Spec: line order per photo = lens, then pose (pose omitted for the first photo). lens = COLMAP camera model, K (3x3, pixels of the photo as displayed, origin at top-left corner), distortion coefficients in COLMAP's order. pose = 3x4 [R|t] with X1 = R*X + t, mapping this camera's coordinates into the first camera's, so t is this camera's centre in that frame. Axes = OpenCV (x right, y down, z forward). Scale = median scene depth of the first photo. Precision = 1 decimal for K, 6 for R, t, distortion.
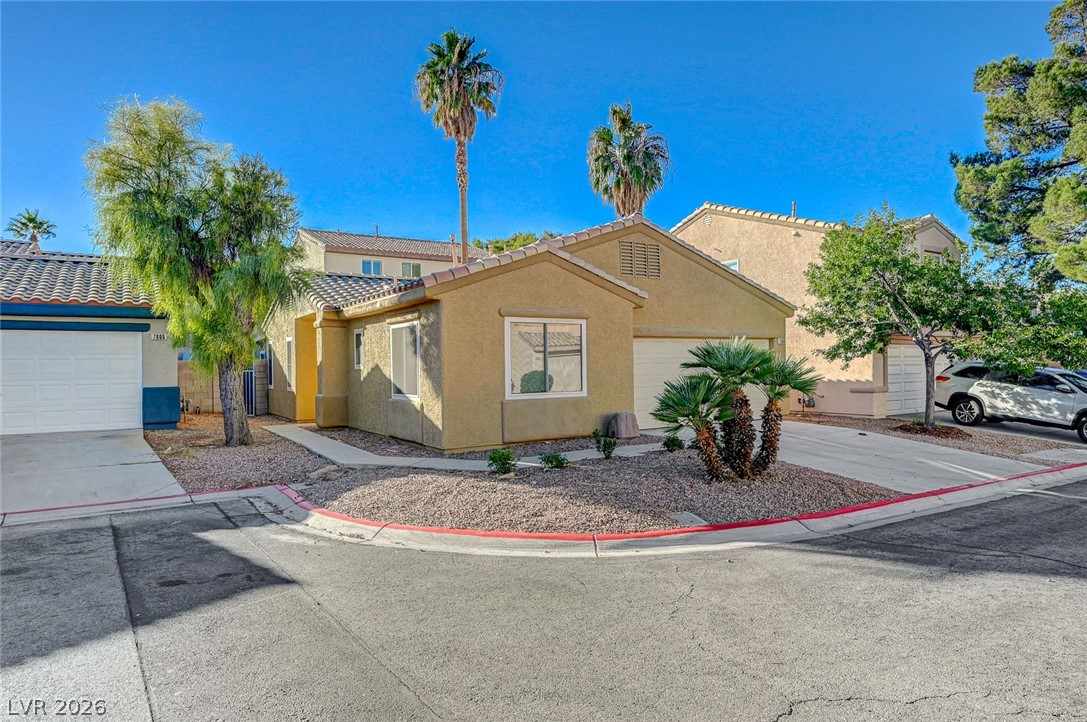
lens RADIAL K [[696.2, 0, 538.1], [0, 696.2, 364.0], [0, 0, 1]] dist [-0.004728, 0.000842]
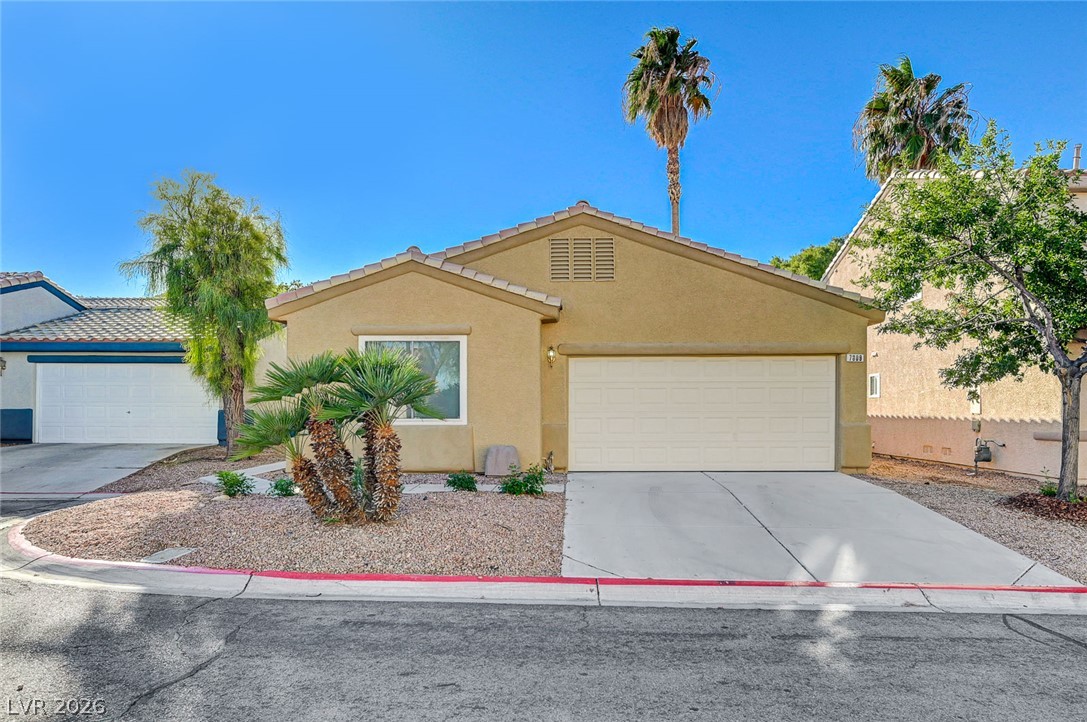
lens RADIAL K [[731.6, 0, 541.0], [0, 731.6, 407.5], [0, 0, 1]] dist [-0.011601, -0.002772]
pose [[0.822713, 0.011280, -0.568346, 0.610085], [-0.010154, 0.999935, 0.005147, 0.017855], [0.568367, 0.001537, 0.822774, 0.290404]]
